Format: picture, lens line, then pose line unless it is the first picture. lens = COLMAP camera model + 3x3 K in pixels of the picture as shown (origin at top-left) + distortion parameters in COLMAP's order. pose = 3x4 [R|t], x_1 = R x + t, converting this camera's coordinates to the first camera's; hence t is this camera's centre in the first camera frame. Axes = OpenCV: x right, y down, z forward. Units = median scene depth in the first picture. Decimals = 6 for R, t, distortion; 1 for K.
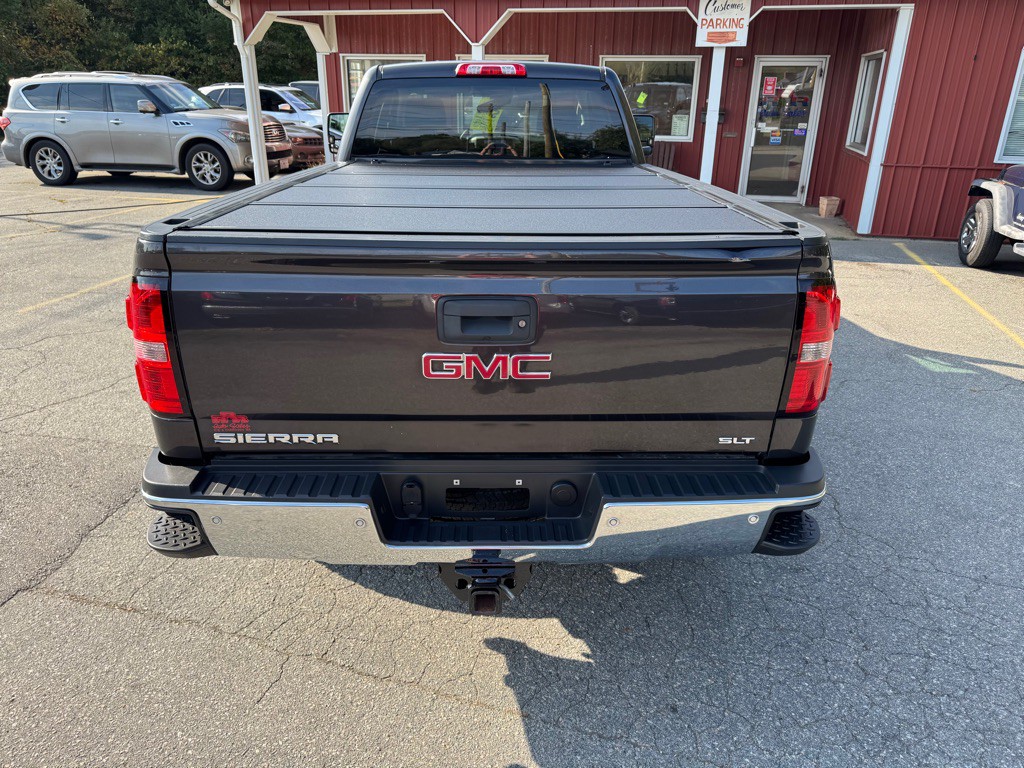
lens RADIAL K [[706.9, 0, 512.0], [0, 706.9, 384.0], [0, 0, 1]] dist [0.029541, -0.029051]
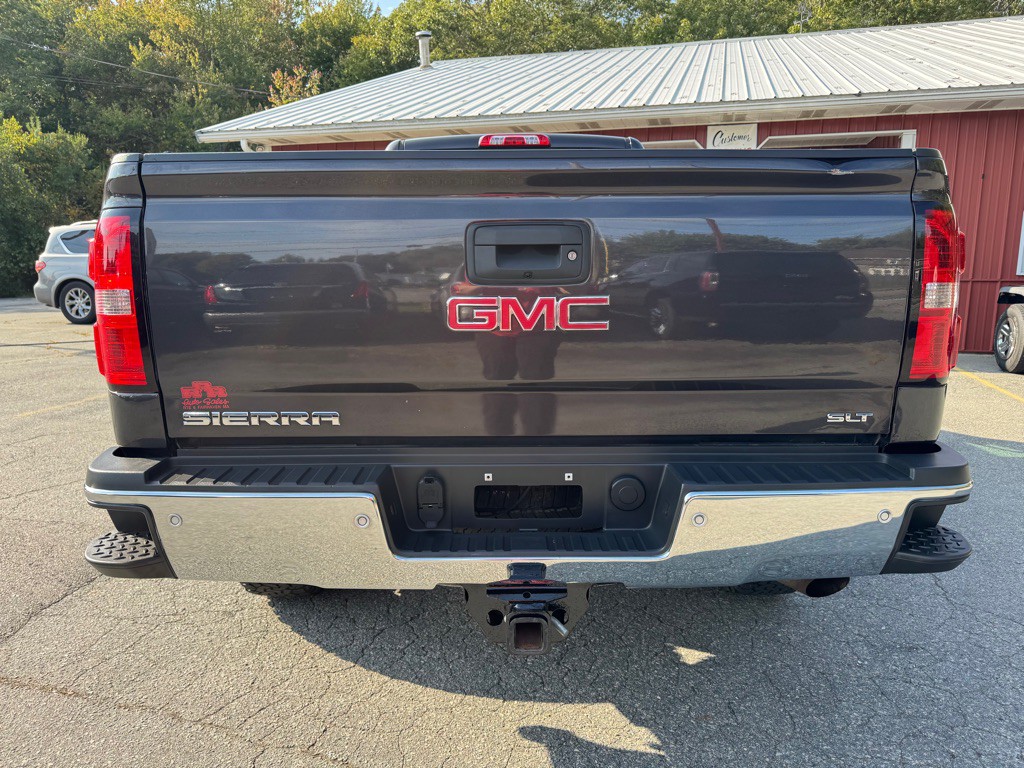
lens RADIAL K [[714.2, 0, 512.0], [0, 714.2, 384.0], [0, 0, 1]] dist [0.003979, -0.001753]
pose [[0.999728, -0.012912, -0.019424, -0.028978], [0.008507, 0.977271, -0.211821, 0.164212], [0.021717, 0.211598, 0.977115, 0.173288]]
